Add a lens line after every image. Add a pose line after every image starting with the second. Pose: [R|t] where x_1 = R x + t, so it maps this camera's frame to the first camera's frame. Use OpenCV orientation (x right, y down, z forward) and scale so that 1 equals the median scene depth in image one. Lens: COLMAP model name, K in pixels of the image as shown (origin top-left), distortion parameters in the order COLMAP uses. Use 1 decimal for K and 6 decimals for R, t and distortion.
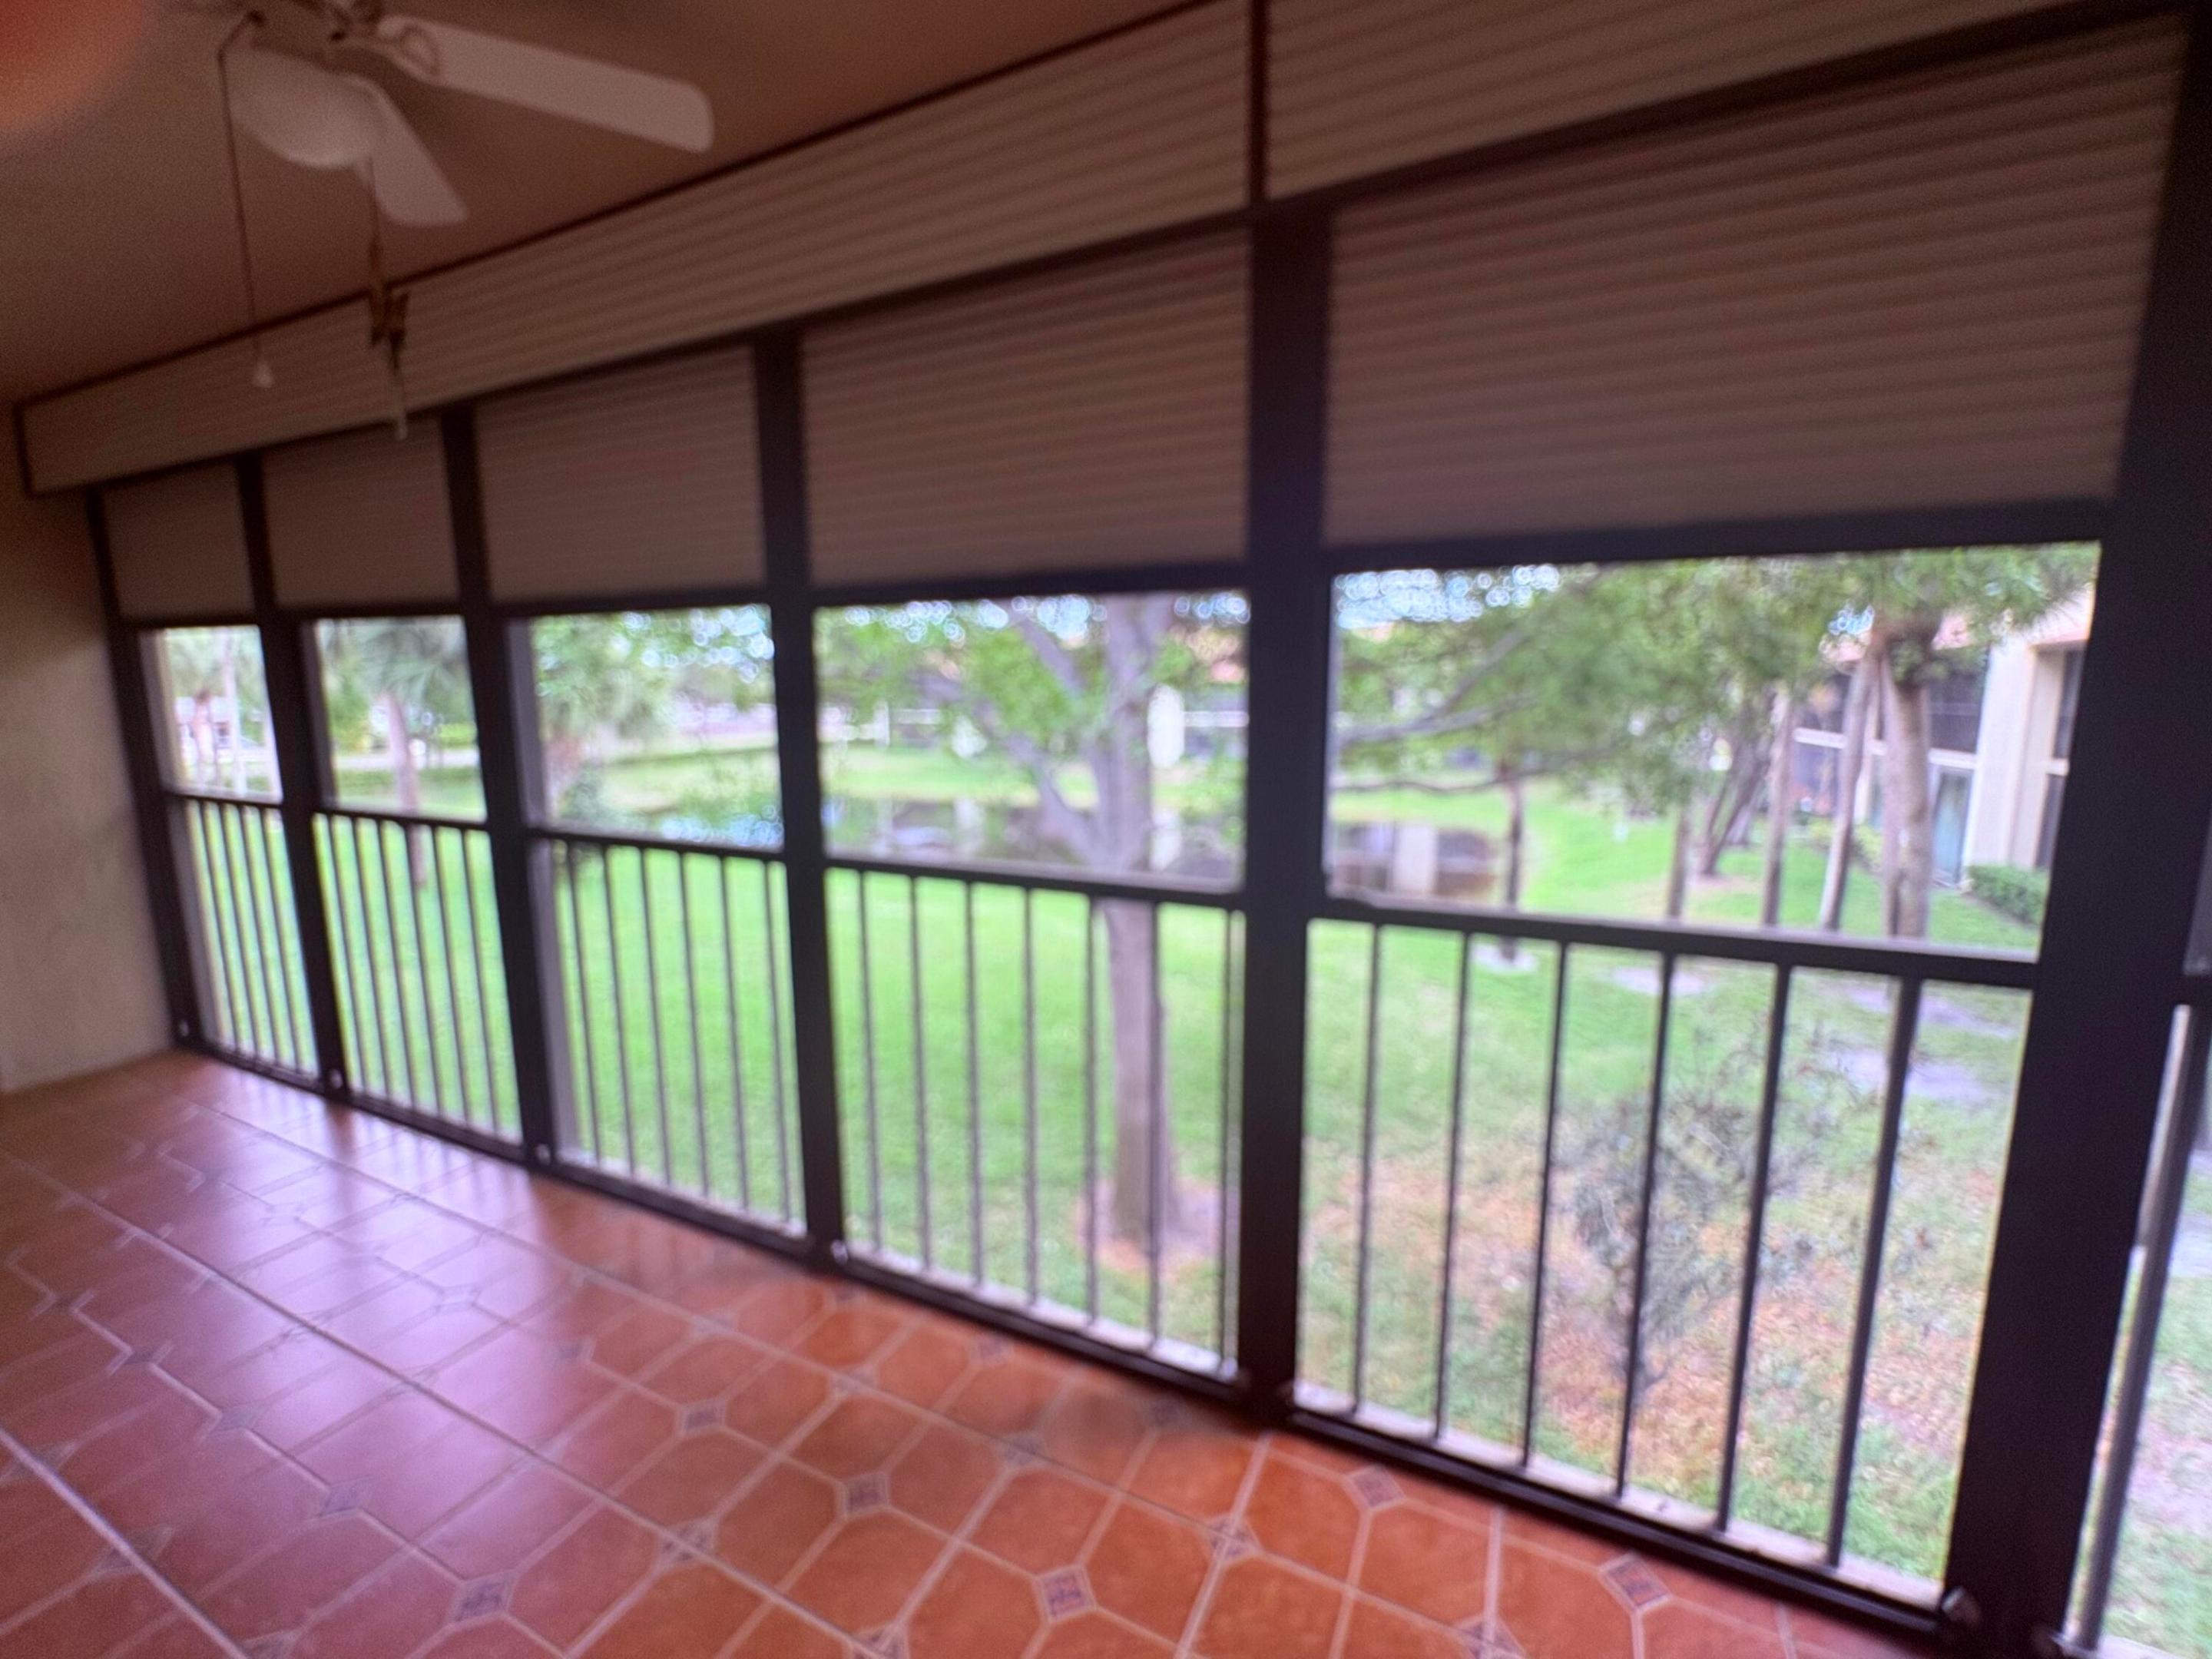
lens RADIAL K [[902.1, 0, 1106.0], [0, 902.1, 829.5], [0, 0, 1]] dist [0.002536, 0.000309]
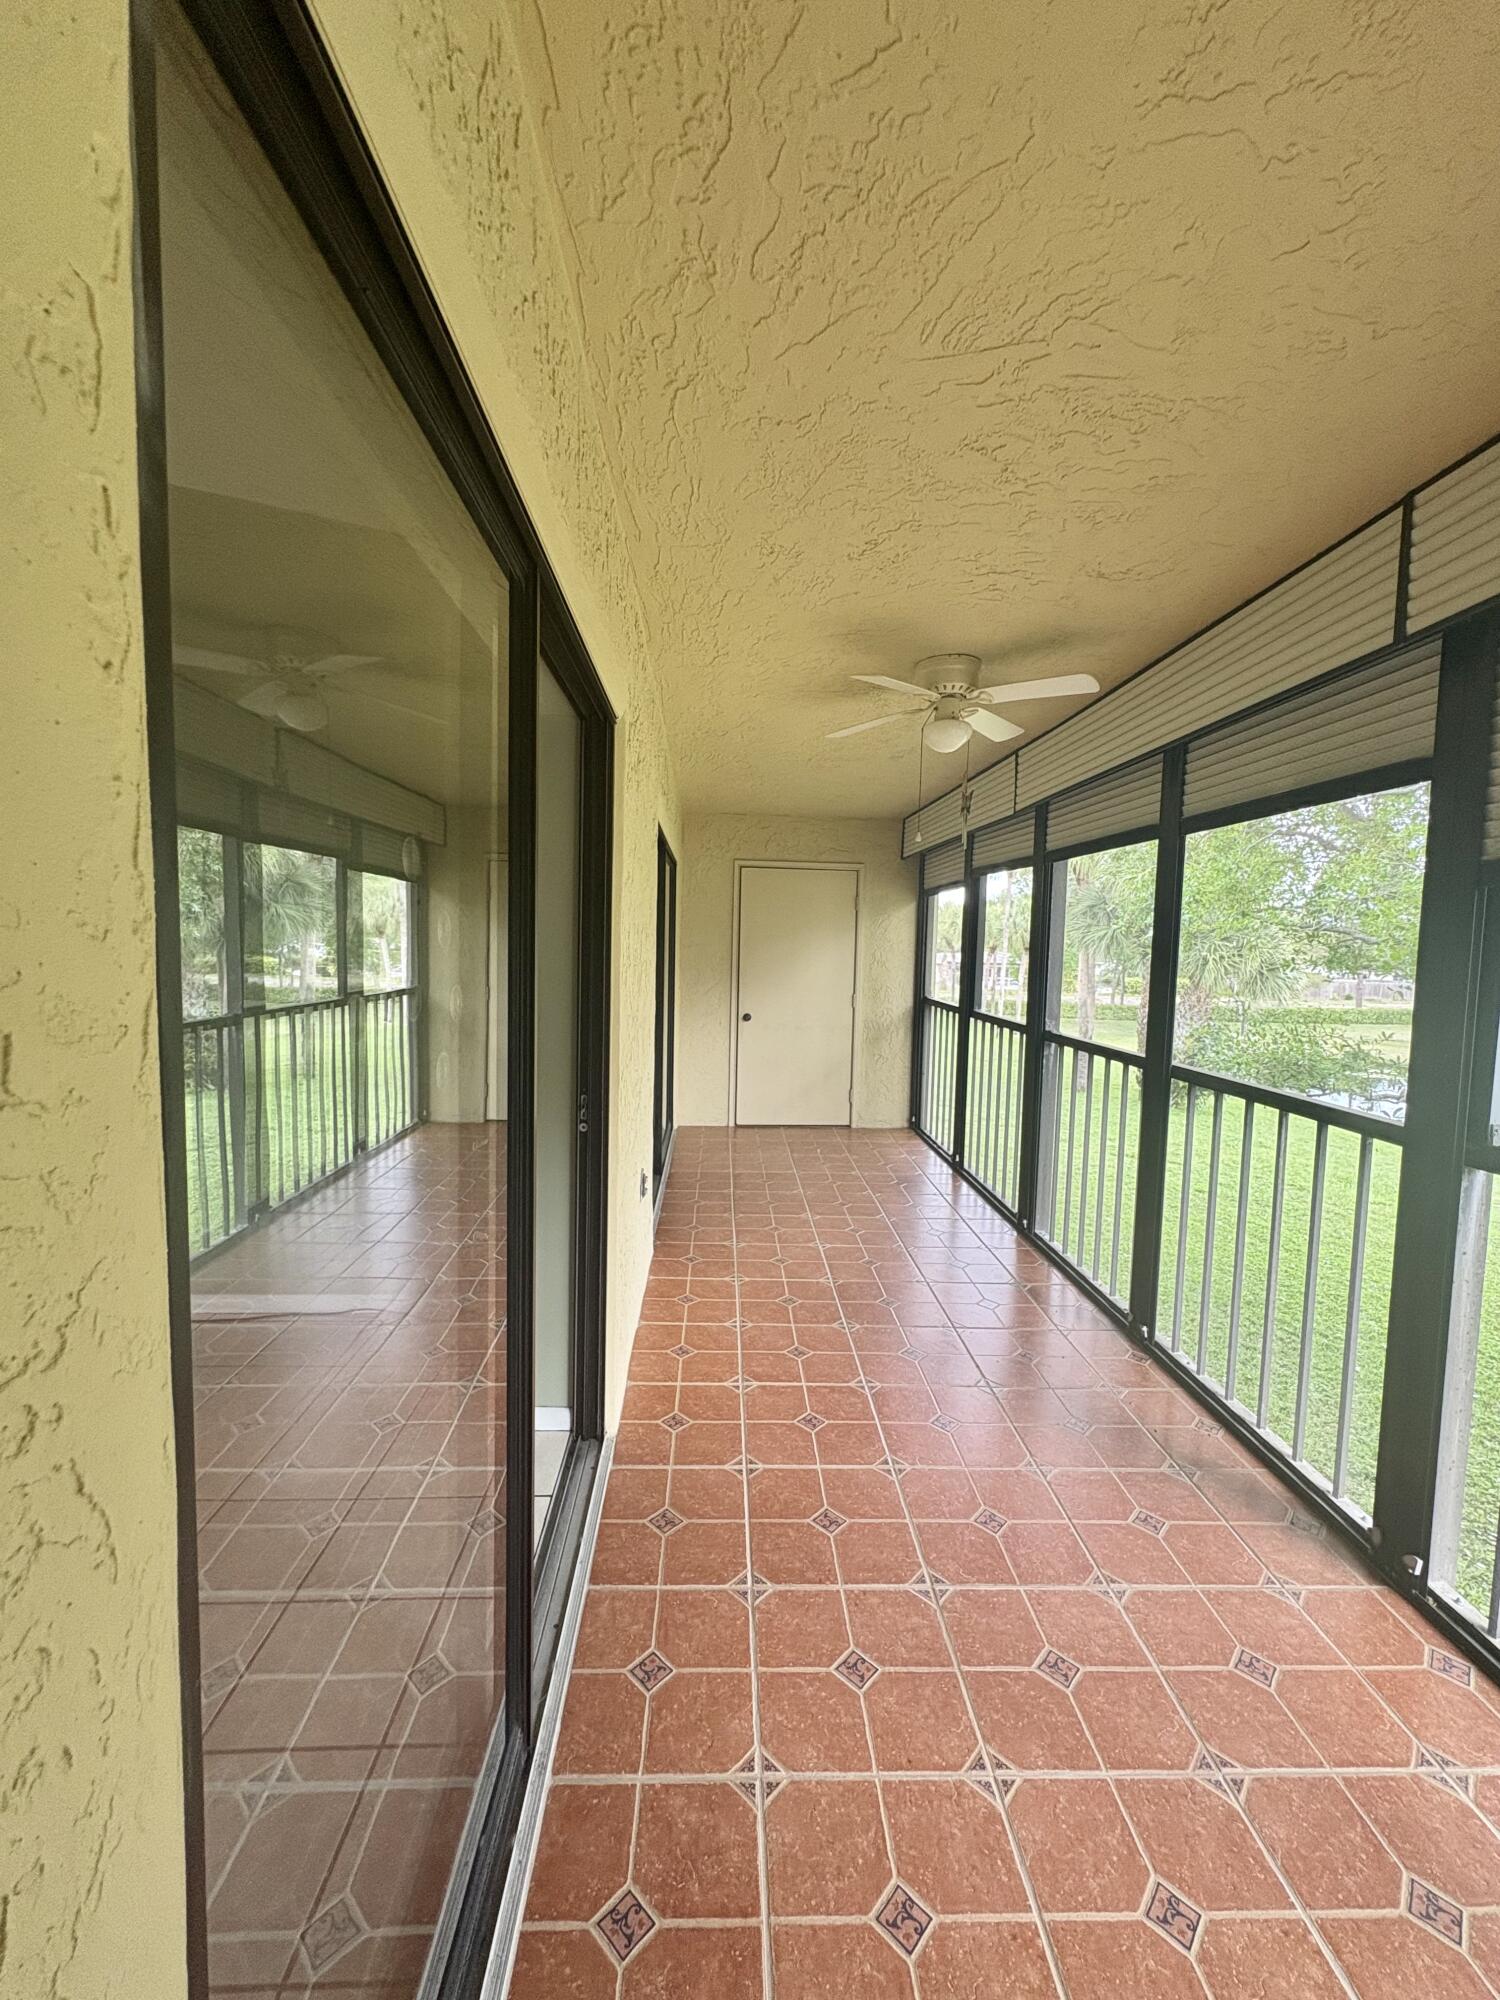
lens RADIAL K [[815.7, 0, 750.0], [0, 815.7, 1000.0], [0, 0, 1]] dist [0.002536, 0.000309]
pose [[0.467108, 0.074400, -0.881065, 0.453599], [-0.154851, 0.987937, 0.001328, 0.020716], [0.870535, 0.135813, 0.472994, -0.232461]]
